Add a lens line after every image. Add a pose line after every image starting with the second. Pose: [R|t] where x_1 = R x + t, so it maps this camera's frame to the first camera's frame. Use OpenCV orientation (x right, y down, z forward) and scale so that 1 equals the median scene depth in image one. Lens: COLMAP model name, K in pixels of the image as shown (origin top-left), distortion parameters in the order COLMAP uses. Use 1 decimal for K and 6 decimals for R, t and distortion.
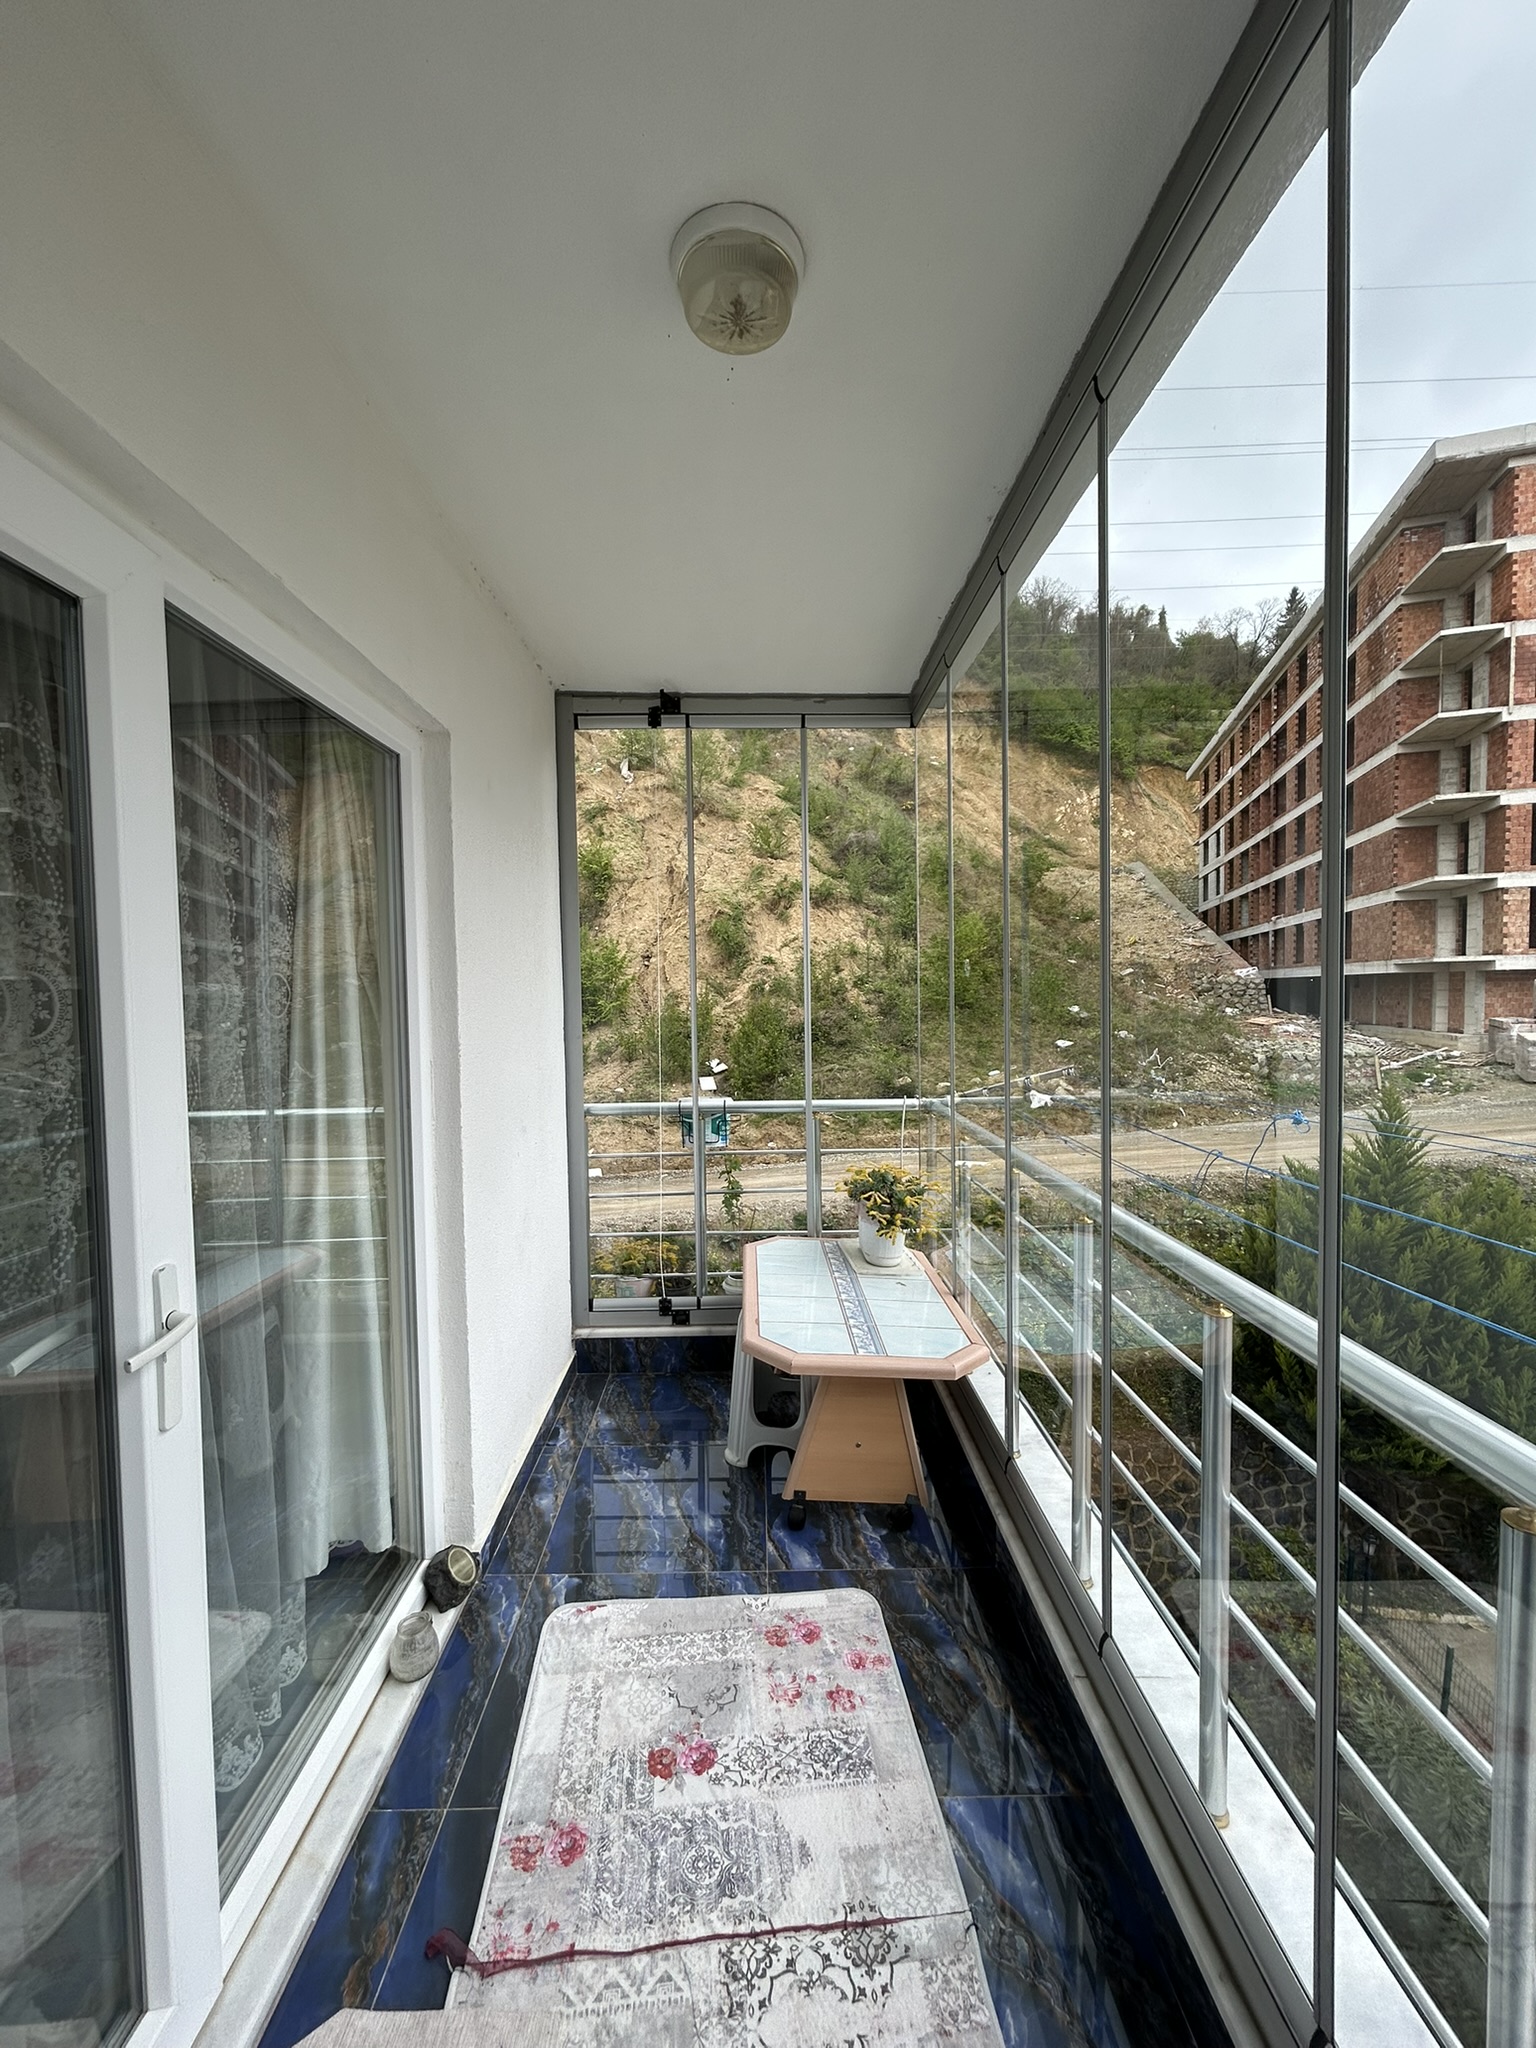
lens RADIAL K [[822.8, 0, 765.7], [0, 822.8, 1028.2], [0, 0, 1]] dist [-0.002019, 0.000627]
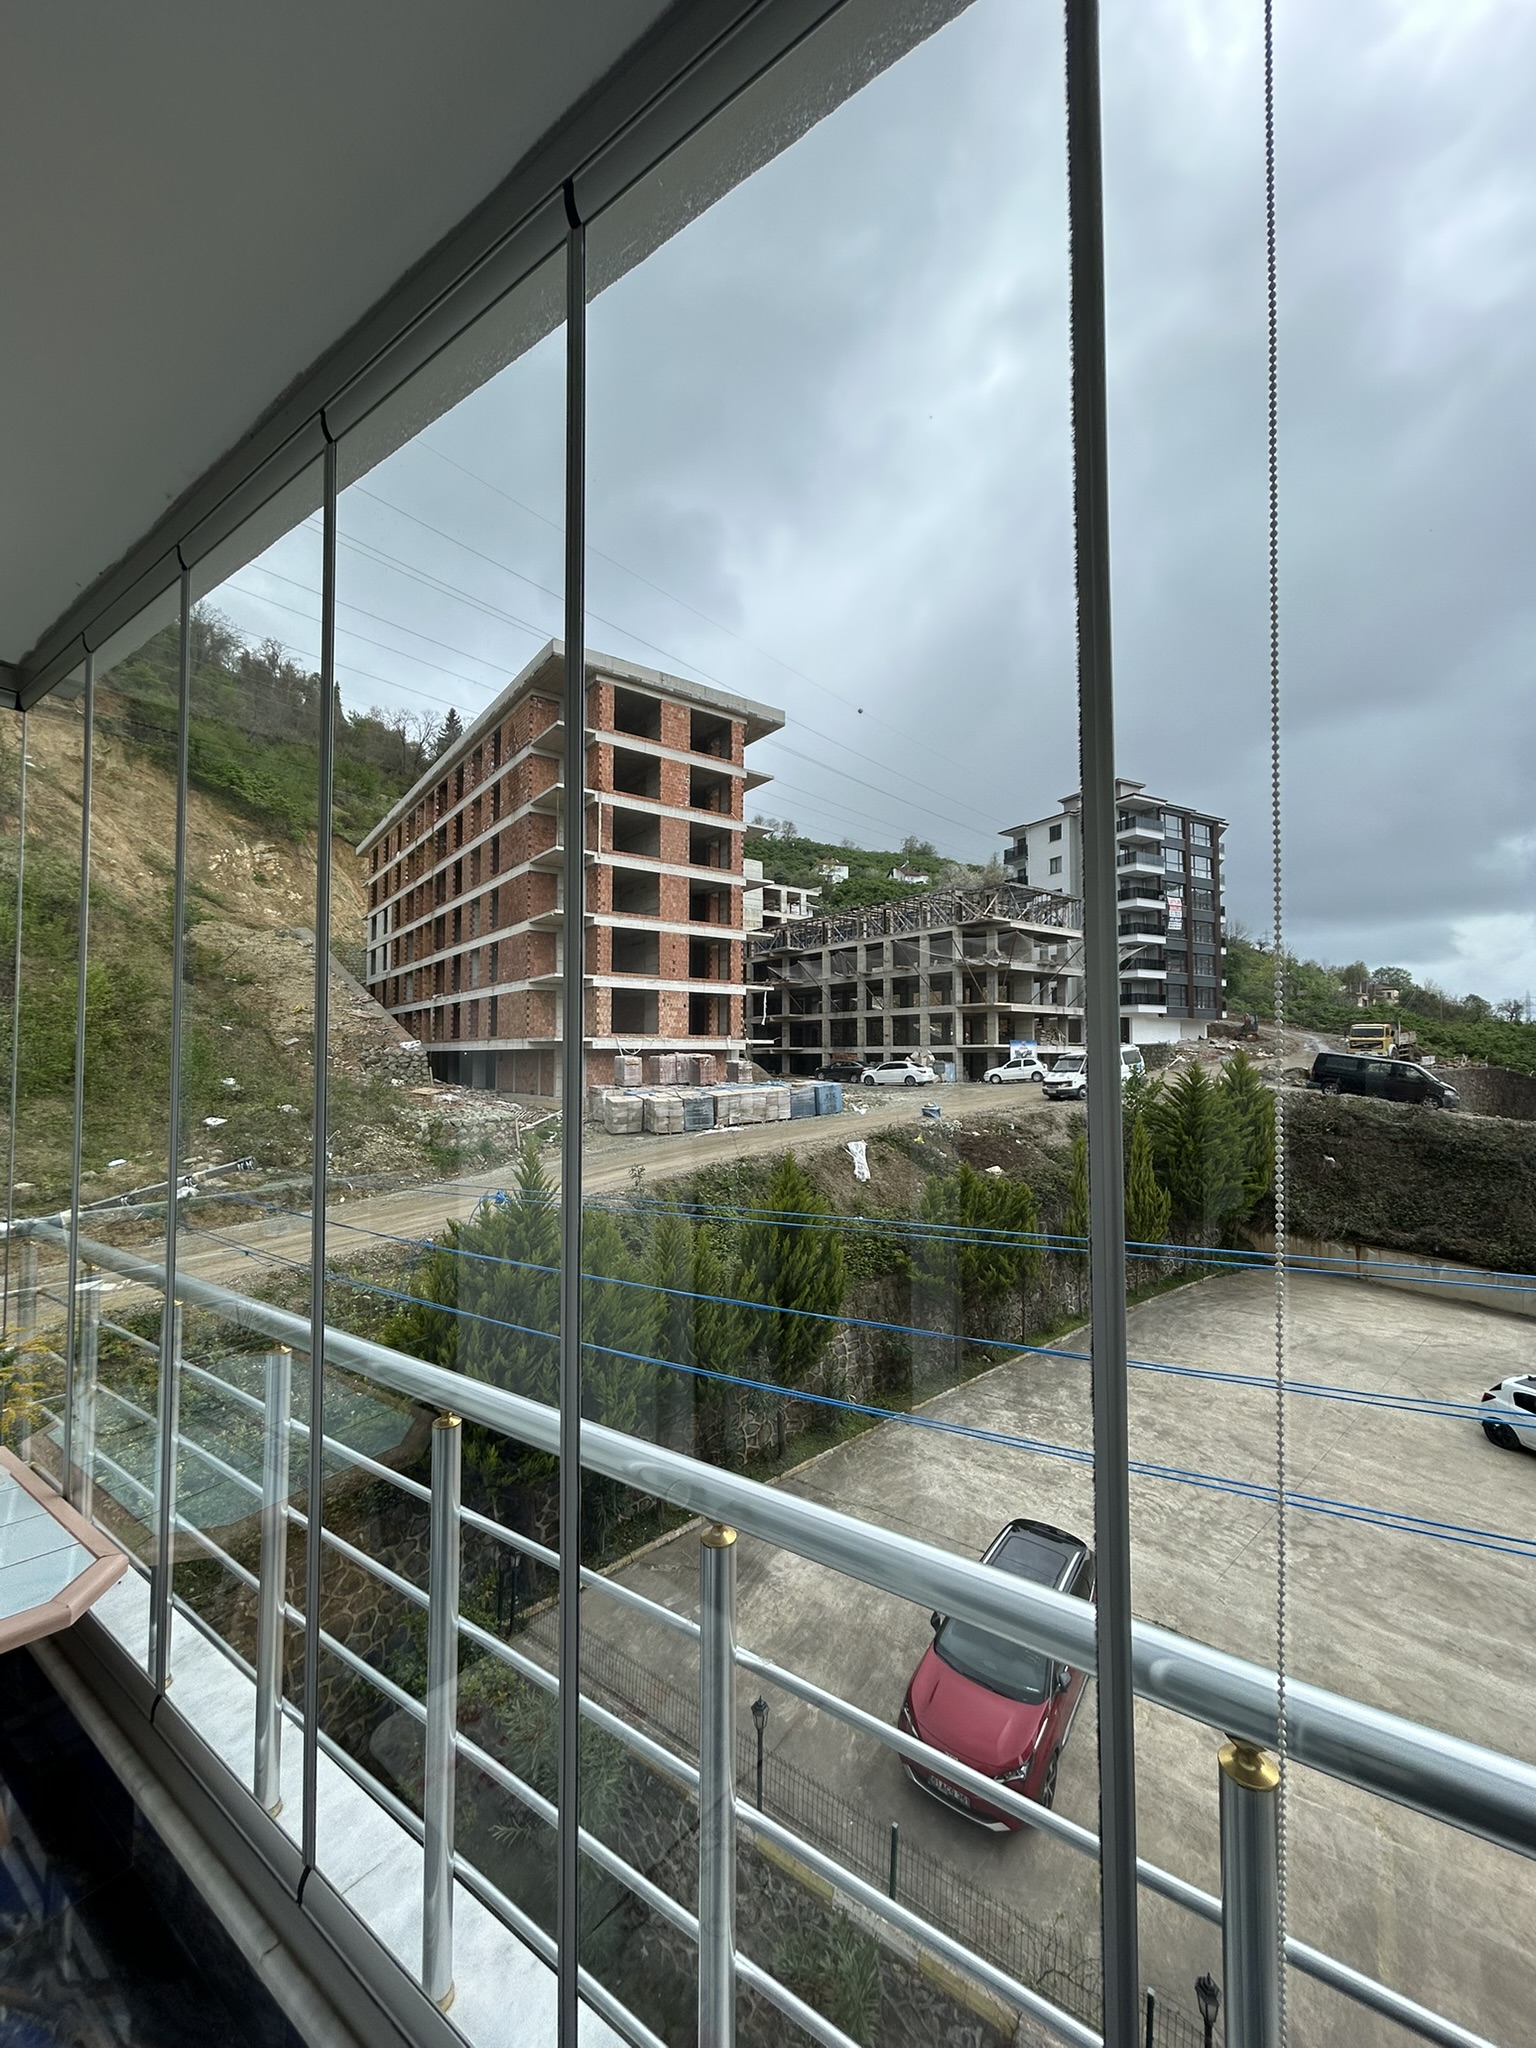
lens RADIAL K [[822.8, 0, 766.7], [0, 822.8, 1021.9], [0, 0, 1]] dist [-0.002019, 0.000627]
pose [[0.588527, 0.047341, 0.807090, -0.013033], [0.027508, 0.996534, -0.078512, -0.019706], [-0.808009, 0.068408, 0.585185, 0.083843]]
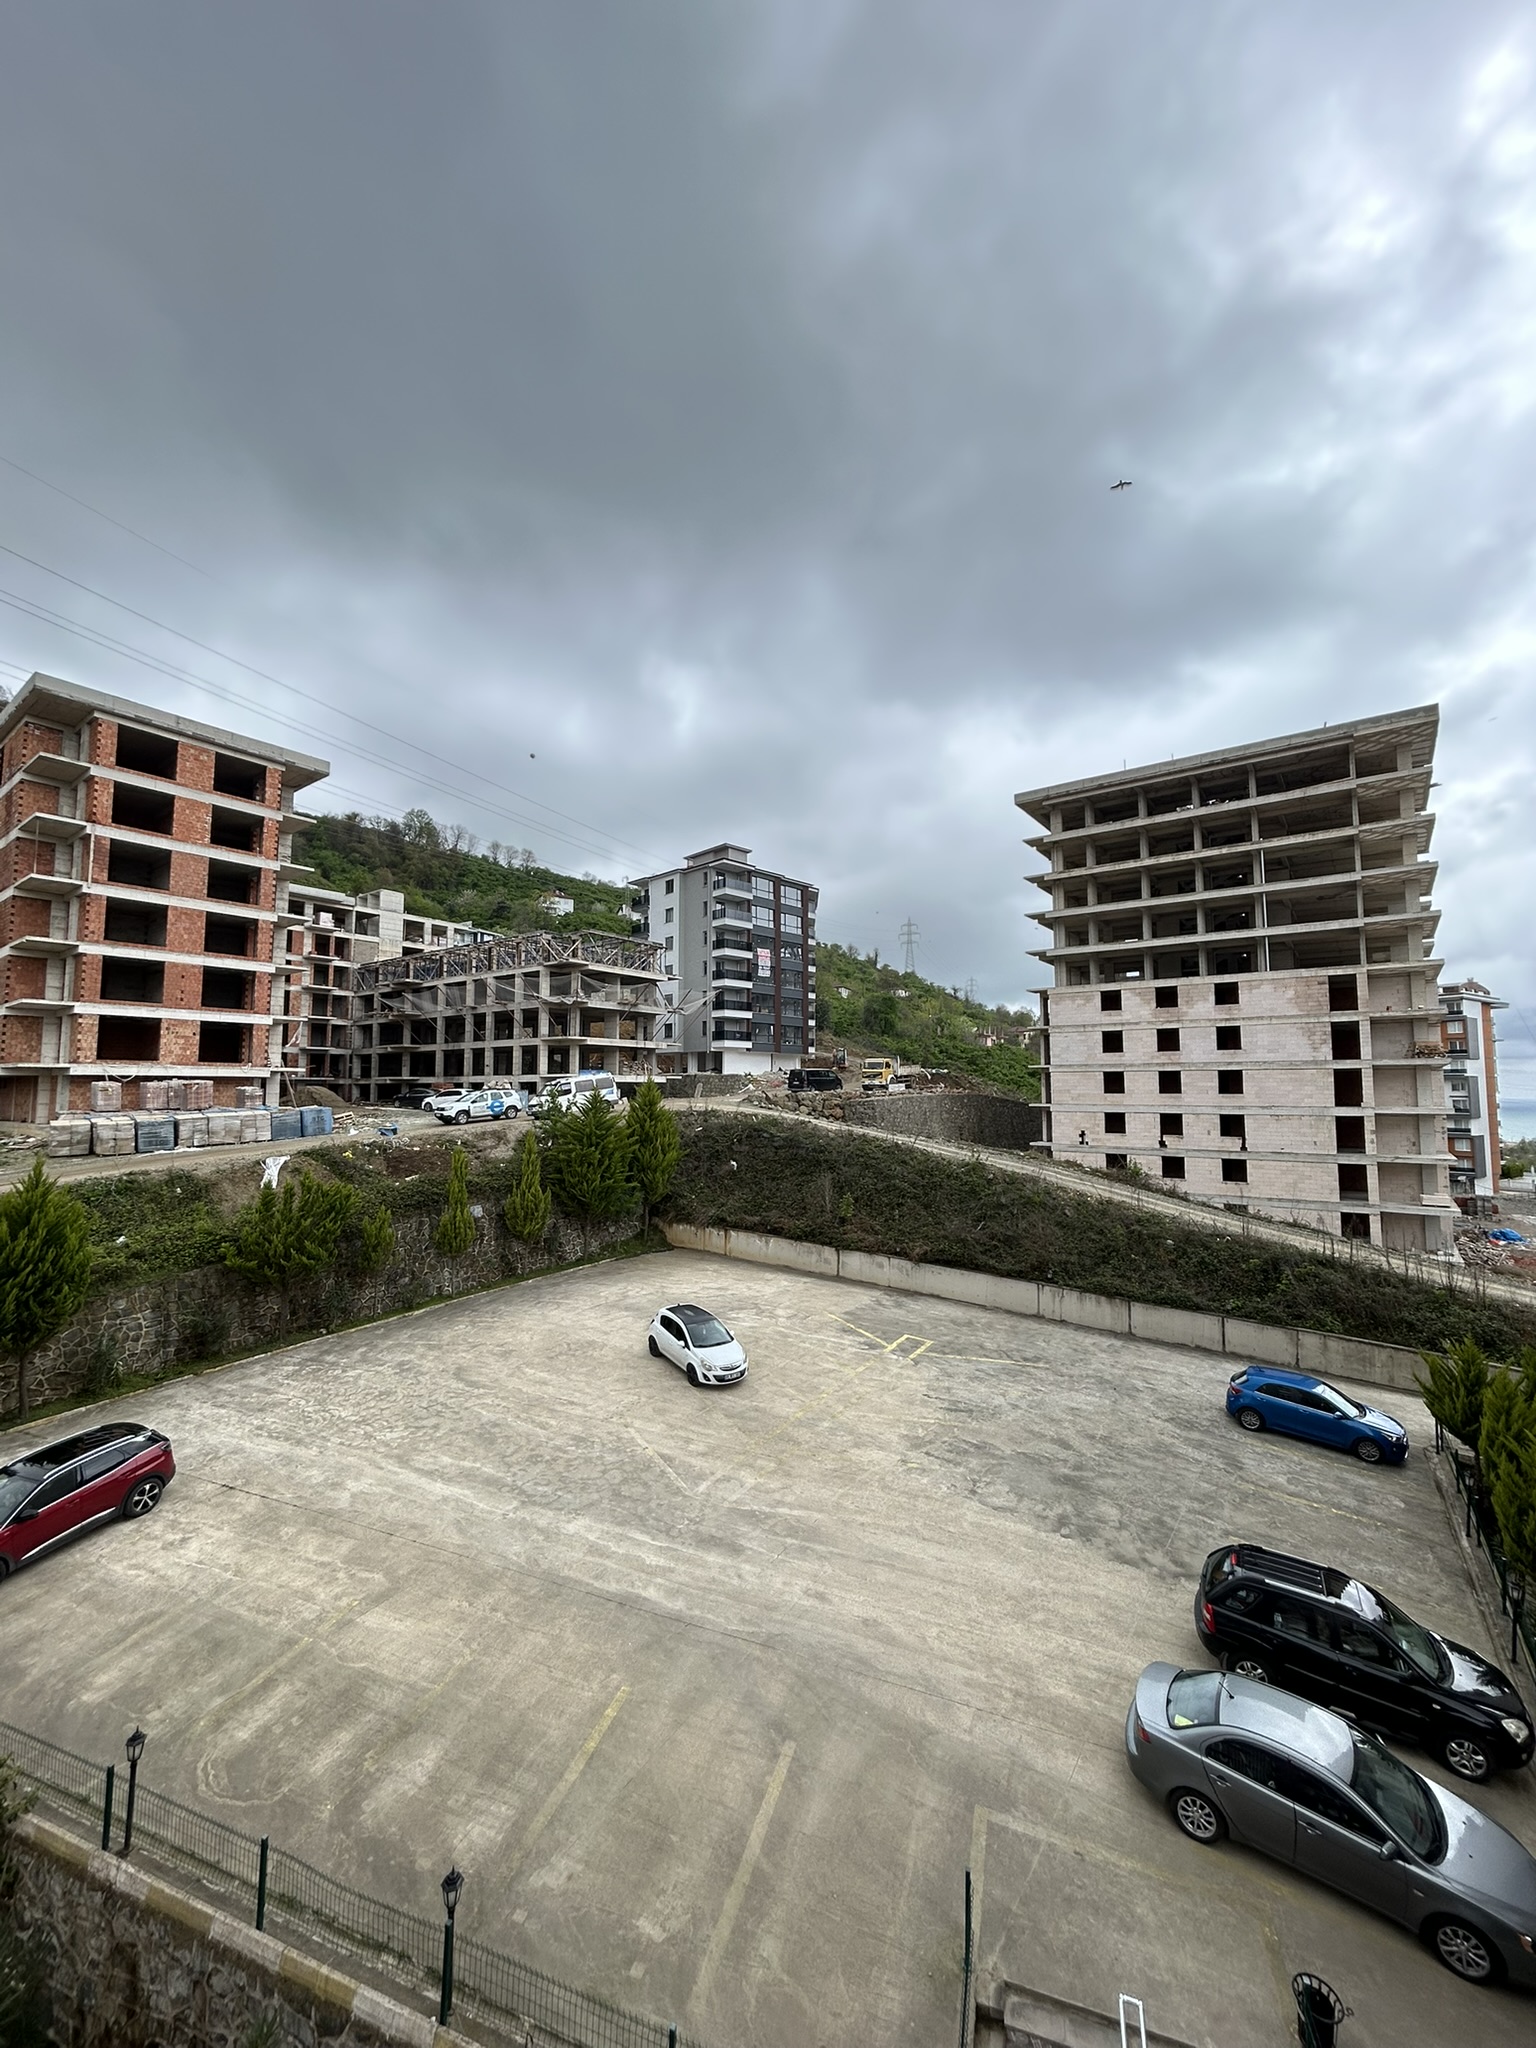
lens RADIAL K [[822.8, 0, 758.6], [0, 822.8, 1019.4], [0, 0, 1]] dist [-0.002019, 0.000627]
pose [[0.335828, 0.092359, 0.937384, 0.107339], [0.037320, 0.993095, -0.111218, 0.178382], [-0.941184, 0.072333, 0.330062, -2.976430]]
